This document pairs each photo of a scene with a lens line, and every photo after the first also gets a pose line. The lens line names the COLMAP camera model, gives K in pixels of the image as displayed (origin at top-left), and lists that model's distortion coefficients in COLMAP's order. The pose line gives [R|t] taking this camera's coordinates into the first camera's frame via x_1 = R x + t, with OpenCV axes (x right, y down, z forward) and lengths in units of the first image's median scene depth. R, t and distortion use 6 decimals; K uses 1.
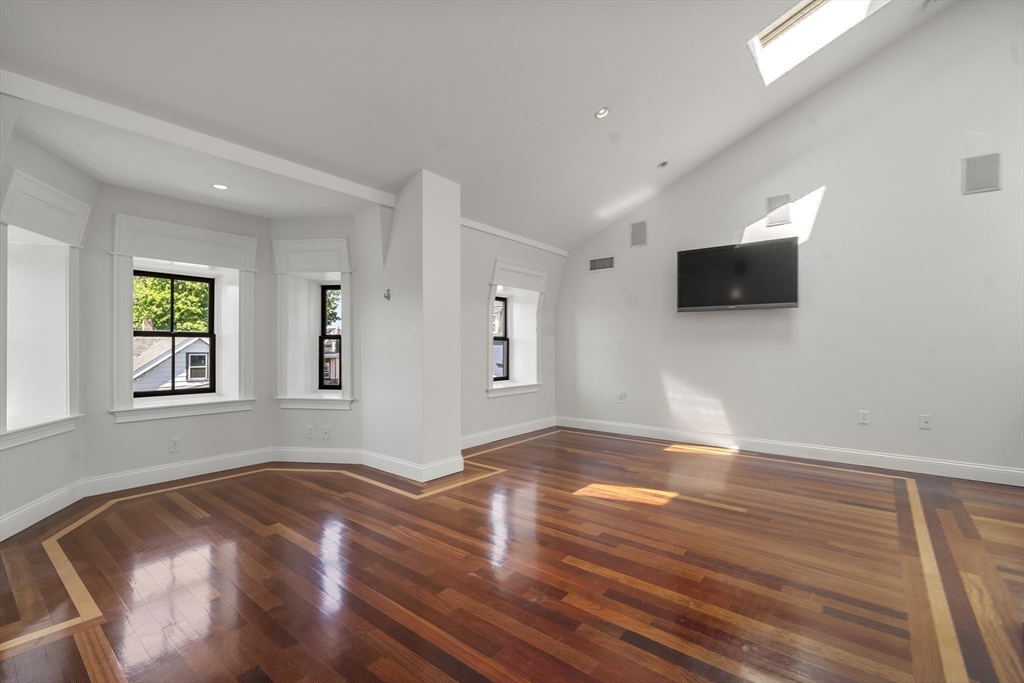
lens RADIAL K [[449.0, 0, 511.3], [0, 449.0, 349.5], [0, 0, 1]] dist [-0.003815, 0.001748]
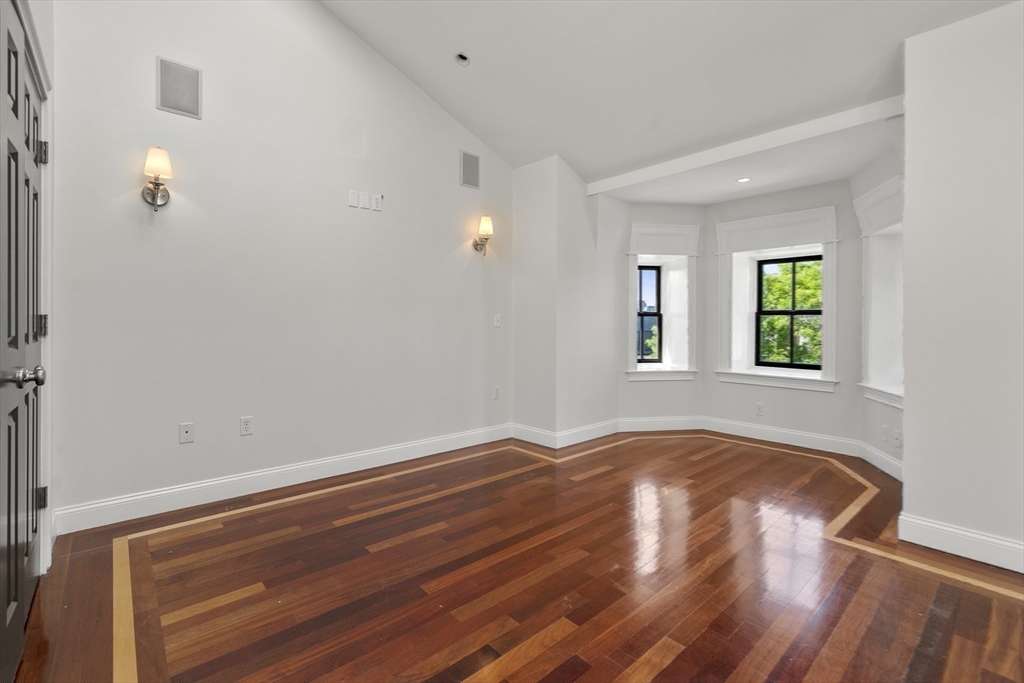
lens RADIAL K [[449.0, 0, 491.7], [0, 449.0, 335.7], [0, 0, 1]] dist [-0.003815, 0.001748]
pose [[-0.183518, 0.029274, -0.982580, 0.550577], [-0.009561, 0.999456, 0.031563, -0.005822], [0.982970, 0.015187, -0.183139, 0.573918]]
